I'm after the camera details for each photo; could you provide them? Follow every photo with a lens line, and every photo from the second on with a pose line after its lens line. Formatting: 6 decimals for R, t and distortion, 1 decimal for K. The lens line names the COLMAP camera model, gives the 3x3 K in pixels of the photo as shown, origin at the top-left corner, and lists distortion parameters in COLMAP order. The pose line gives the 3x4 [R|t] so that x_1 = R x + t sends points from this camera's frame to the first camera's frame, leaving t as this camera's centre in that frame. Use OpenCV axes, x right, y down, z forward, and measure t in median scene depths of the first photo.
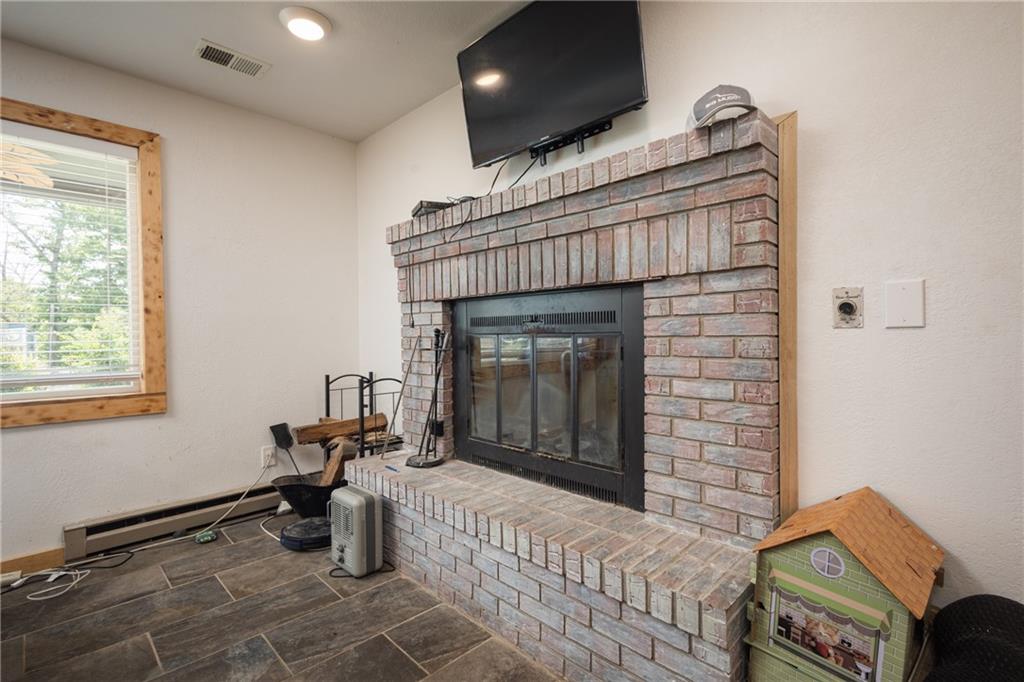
lens RADIAL K [[470.9, 0, 510.0], [0, 470.9, 339.8], [0, 0, 1]] dist [0.010136, -0.002183]
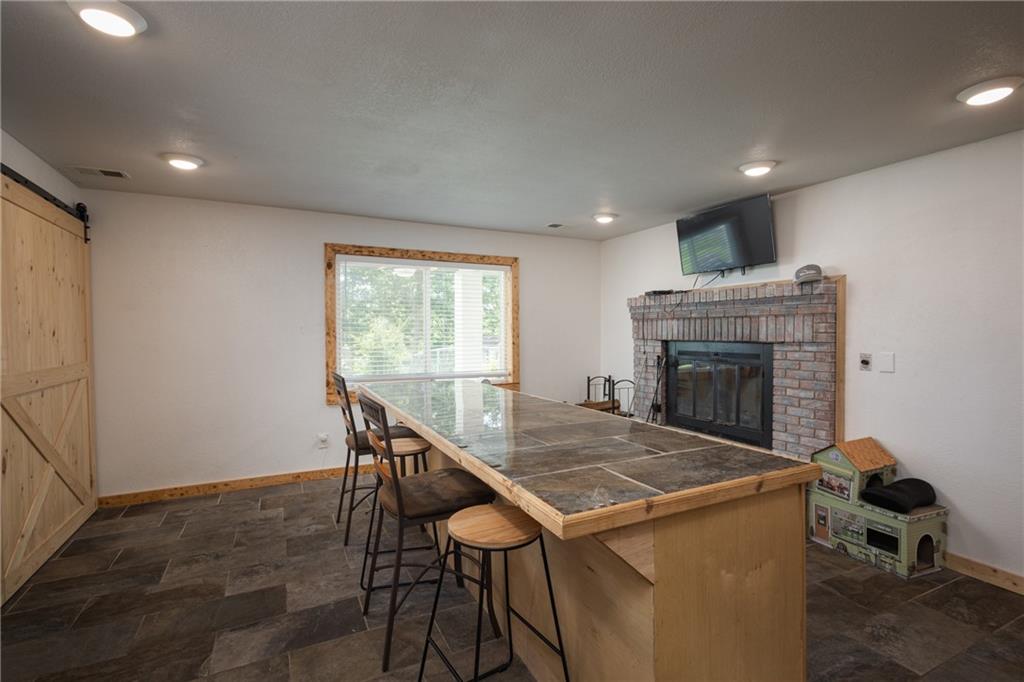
lens RADIAL K [[470.9, 0, 508.0], [0, 470.9, 339.2], [0, 0, 1]] dist [0.010136, -0.002183]
pose [[0.946290, 0.015178, -0.322961, -0.147561], [-0.013358, 0.999880, 0.007850, -0.121124], [0.323042, -0.003115, 0.946380, -1.252573]]
